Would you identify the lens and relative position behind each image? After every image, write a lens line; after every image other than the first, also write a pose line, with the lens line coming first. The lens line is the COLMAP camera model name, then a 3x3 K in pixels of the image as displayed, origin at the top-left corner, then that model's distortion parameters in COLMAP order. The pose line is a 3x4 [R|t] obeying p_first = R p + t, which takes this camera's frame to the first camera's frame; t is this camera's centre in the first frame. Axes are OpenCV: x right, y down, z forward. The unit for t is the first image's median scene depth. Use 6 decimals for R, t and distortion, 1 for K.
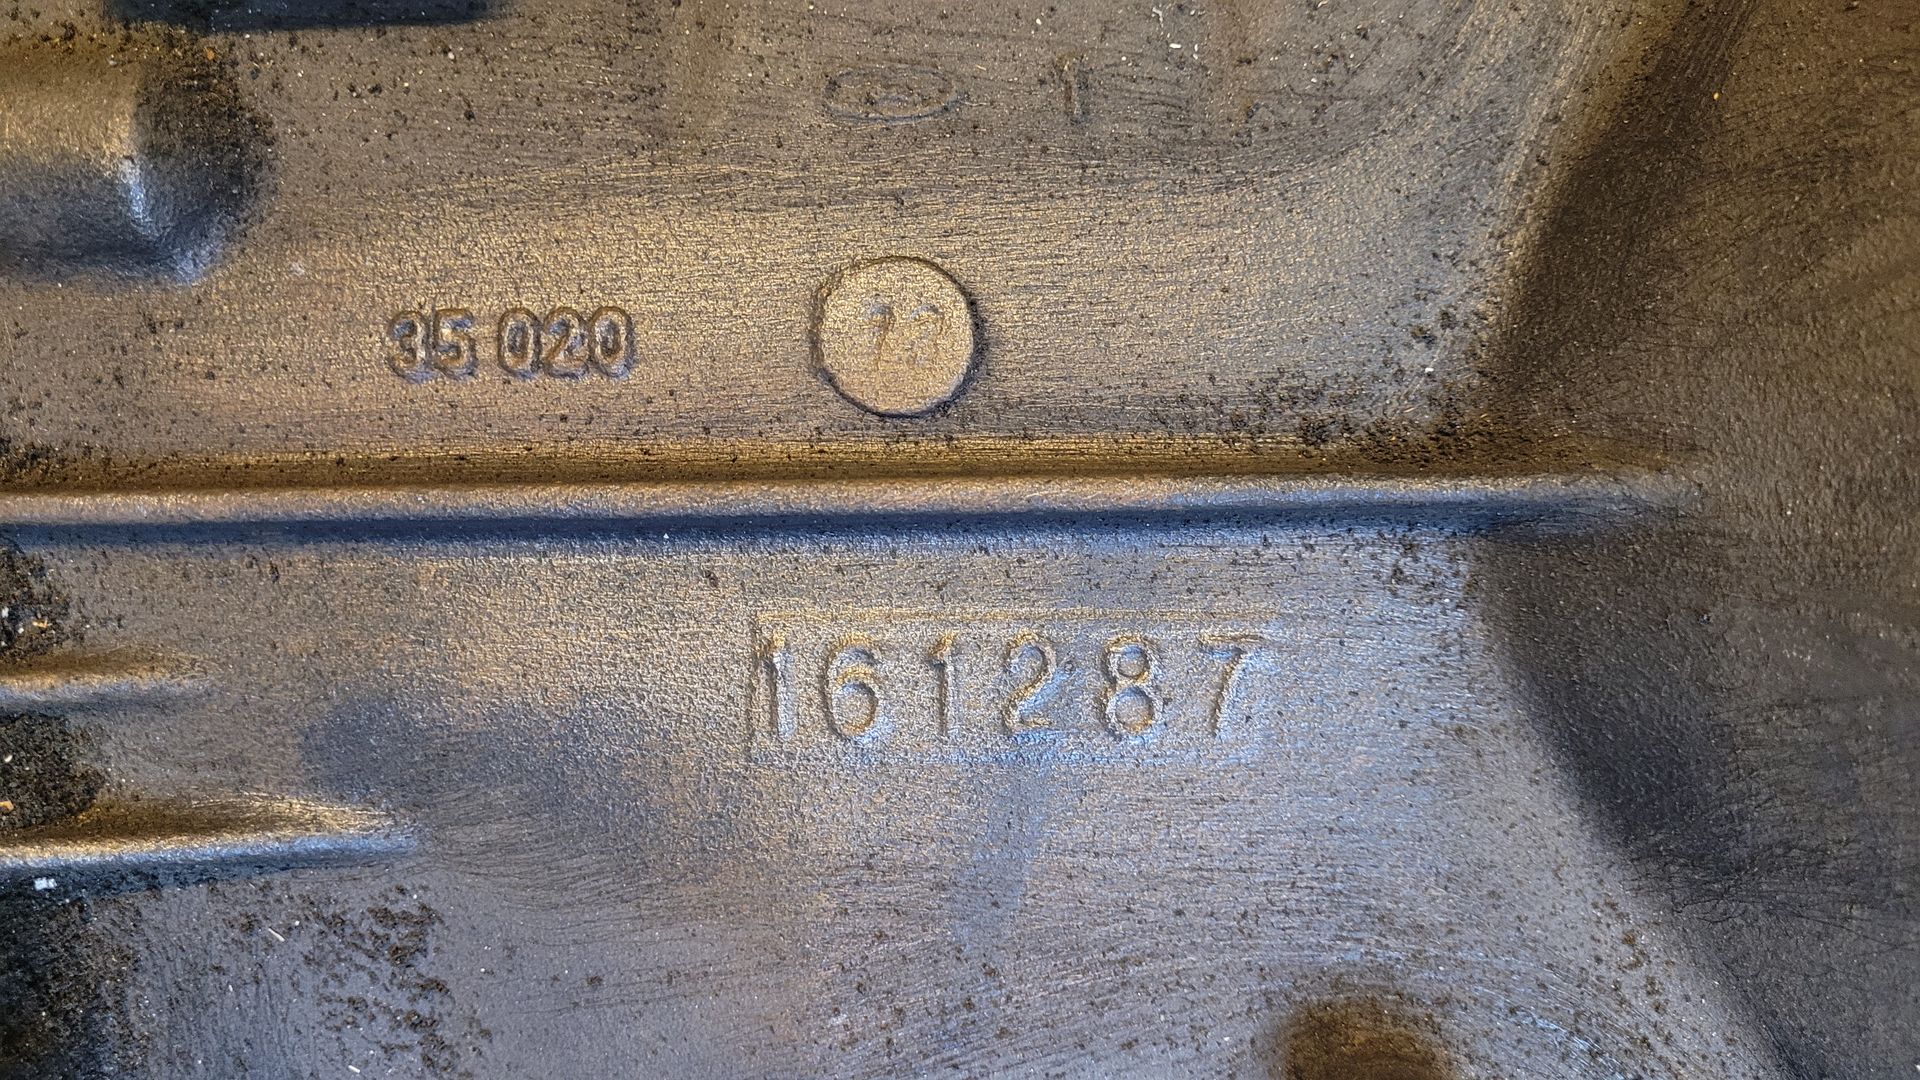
lens RADIAL K [[1457.2, 0, 962.4], [0, 1457.2, 543.0], [0, 0, 1]] dist [0.030280, -0.021102]
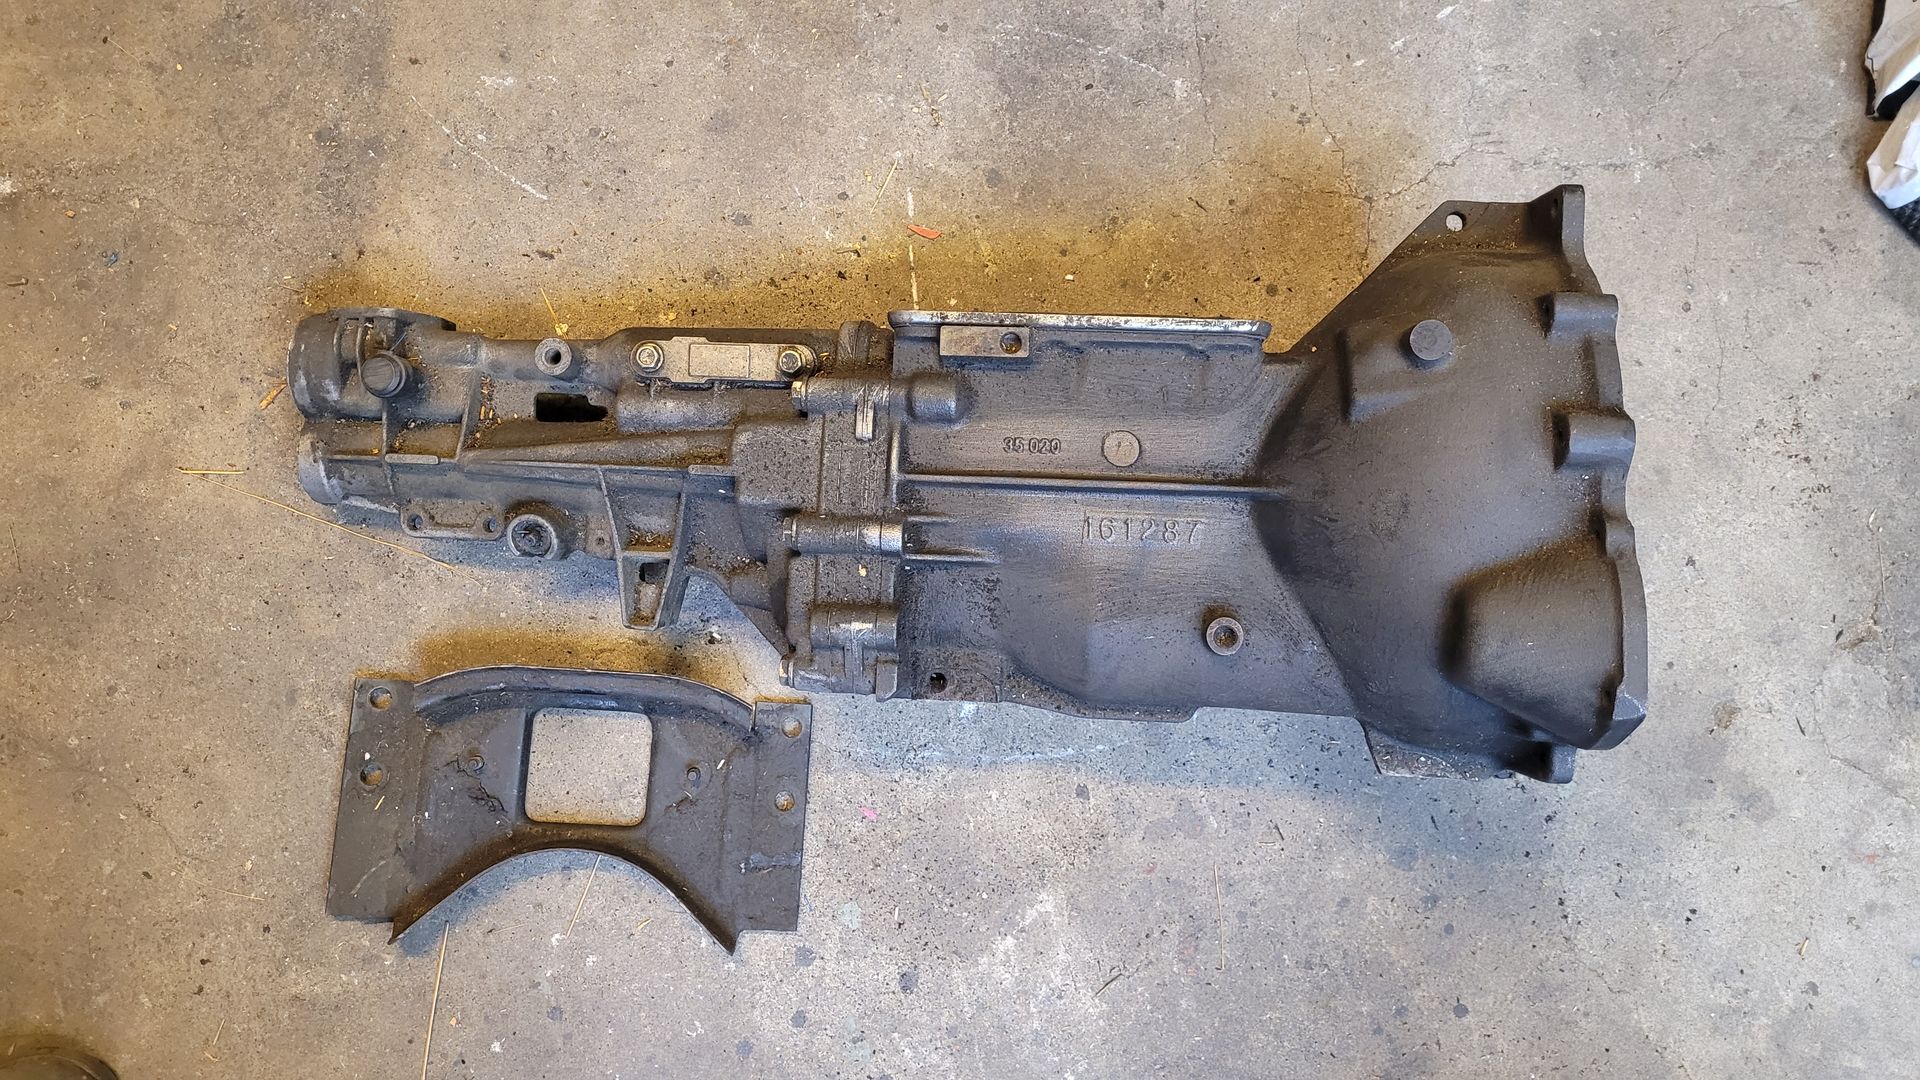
lens RADIAL K [[1457.2, 0, 955.9], [0, 1457.2, 526.8], [0, 0, 1]] dist [0.030280, -0.021102]
pose [[0.996741, 0.052046, -0.061626, -0.259235], [-0.052878, 0.998529, -0.011949, 0.172315], [0.060913, 0.015169, 0.998028, -3.409973]]
